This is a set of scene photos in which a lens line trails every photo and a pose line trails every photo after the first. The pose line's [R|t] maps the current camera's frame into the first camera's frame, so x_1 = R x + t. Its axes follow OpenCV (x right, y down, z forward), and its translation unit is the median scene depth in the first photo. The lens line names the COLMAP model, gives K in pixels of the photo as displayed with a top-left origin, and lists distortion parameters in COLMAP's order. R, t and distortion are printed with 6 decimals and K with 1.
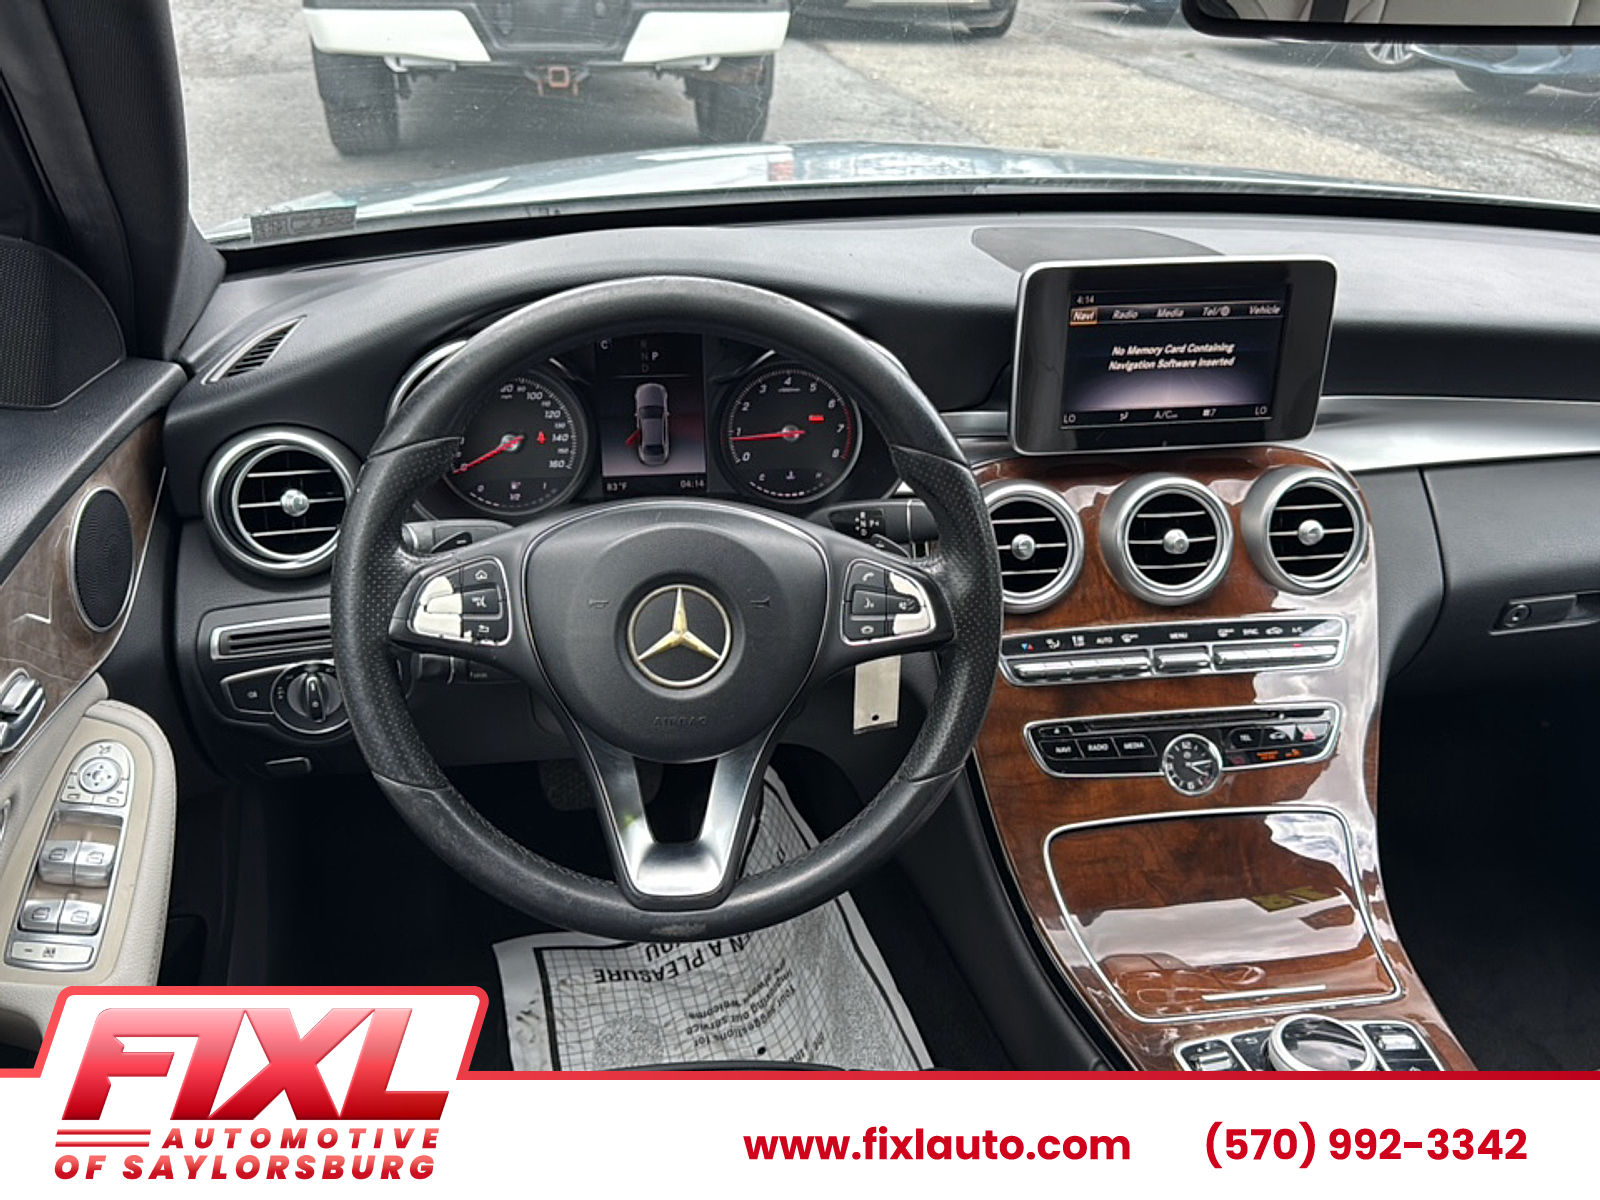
lens RADIAL K [[1460.0, 0, 794.4], [0, 1460.0, 613.7], [0, 0, 1]] dist [0.165226, -0.375802]
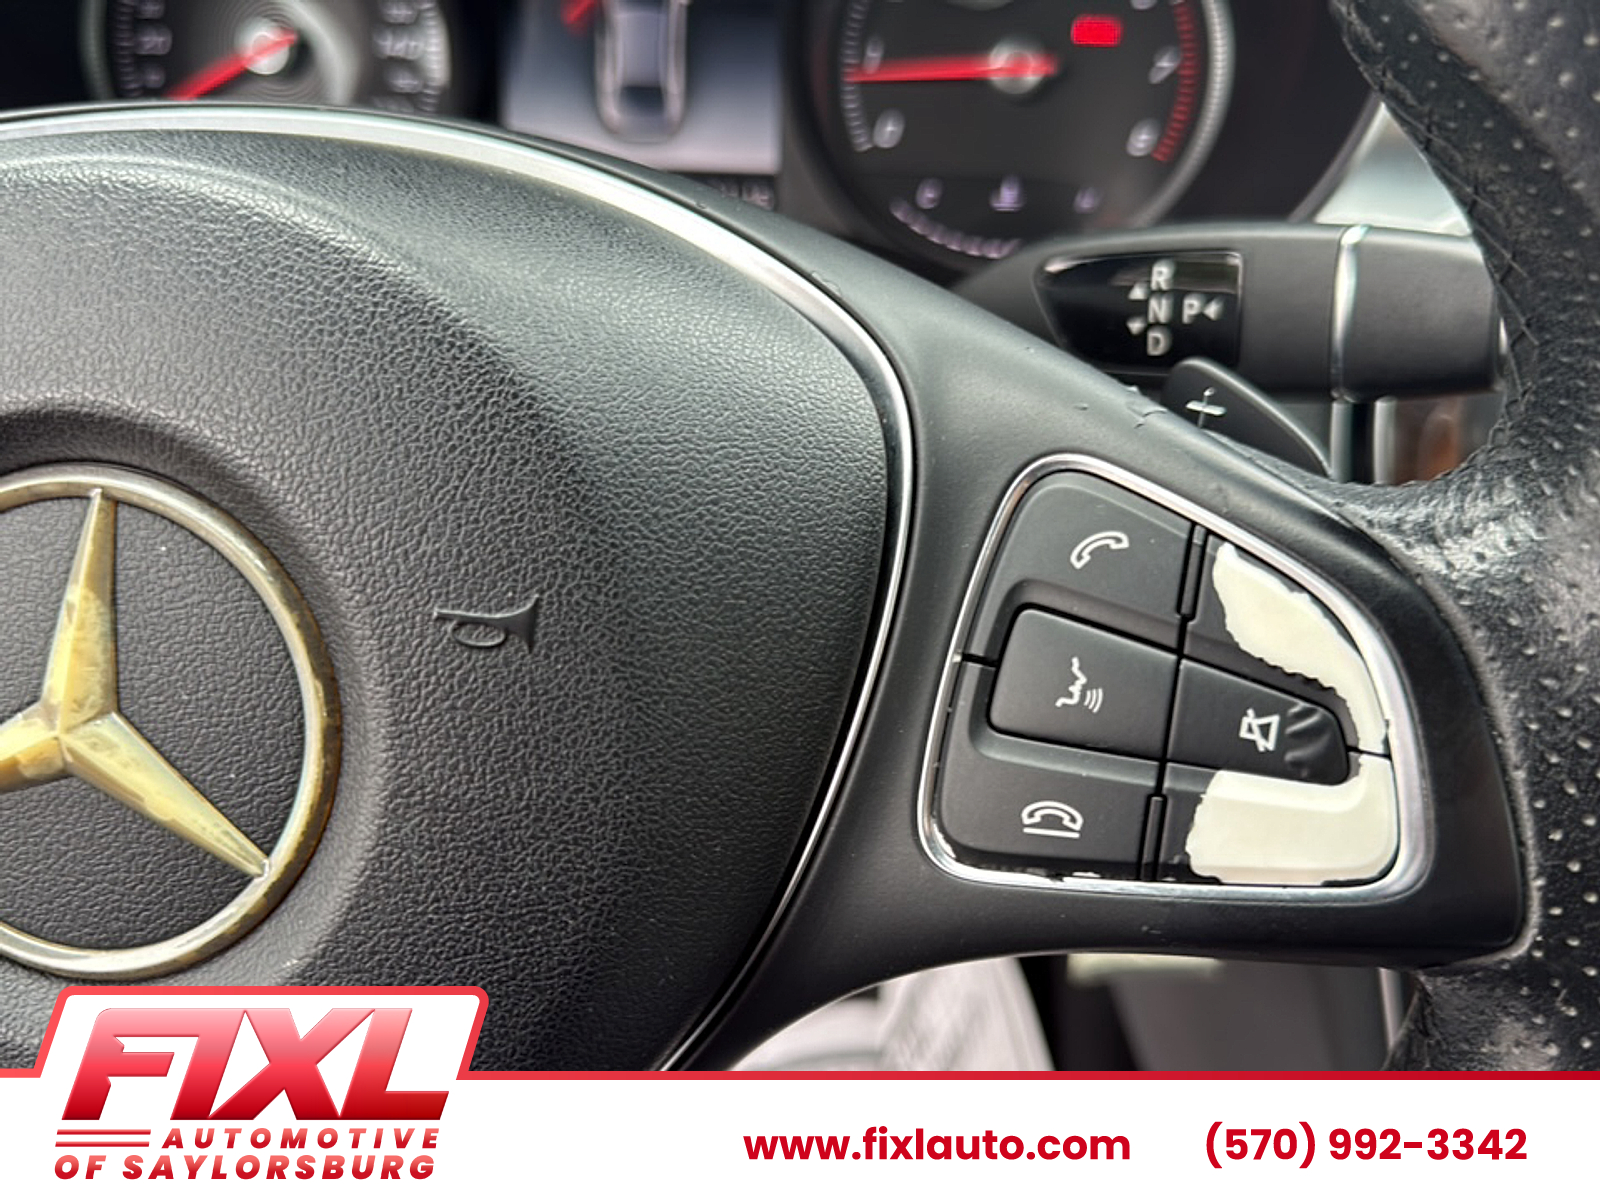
lens RADIAL K [[1460.0, 0, 794.4], [0, 1460.0, 613.7], [0, 0, 1]] dist [0.165226, -0.375802]
pose [[0.964669, 0.148028, -0.217947, 0.047139], [-0.125583, 0.985565, 0.113534, -0.029143], [0.231608, -0.082152, 0.969334, 0.678983]]
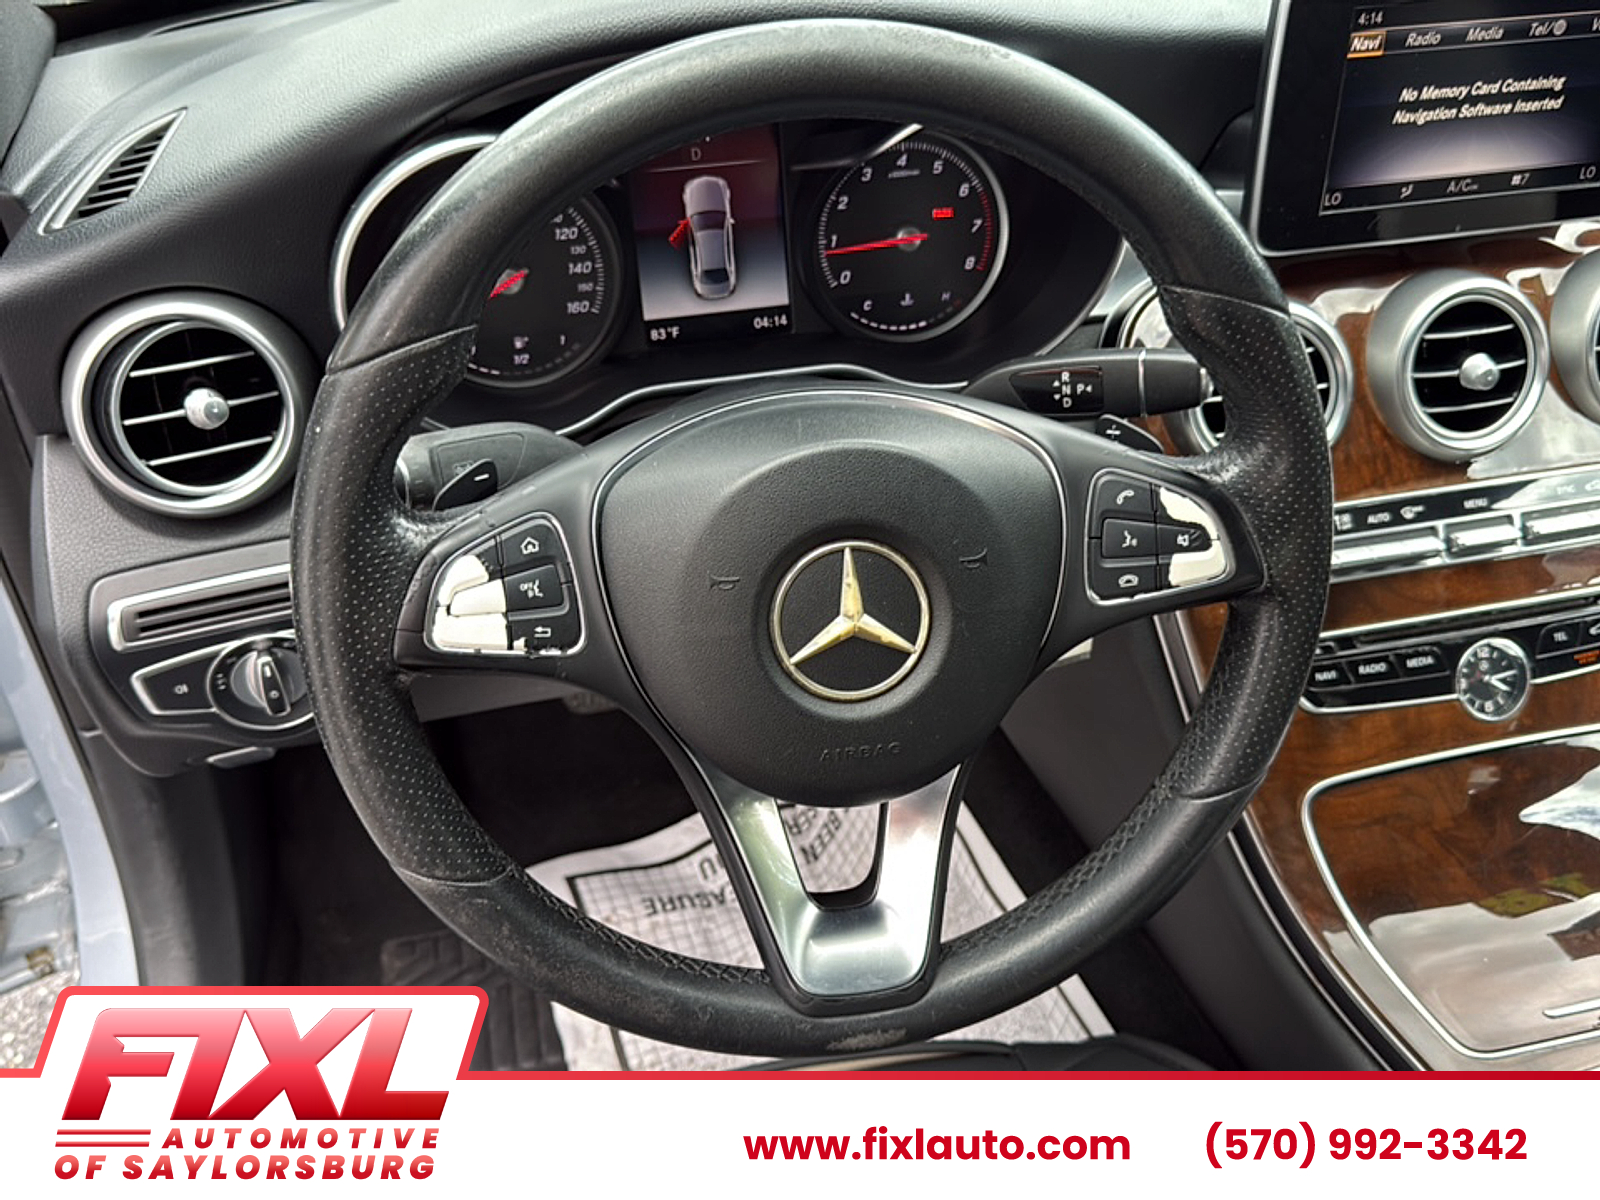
lens RADIAL K [[1460.0, 0, 794.4], [0, 1460.0, 613.7], [0, 0, 1]] dist [0.165226, -0.375802]
pose [[0.996804, -0.068262, 0.041508, -0.106002], [0.059600, 0.981373, 0.182634, -0.086631], [-0.053202, -0.179576, 0.982304, 0.309516]]
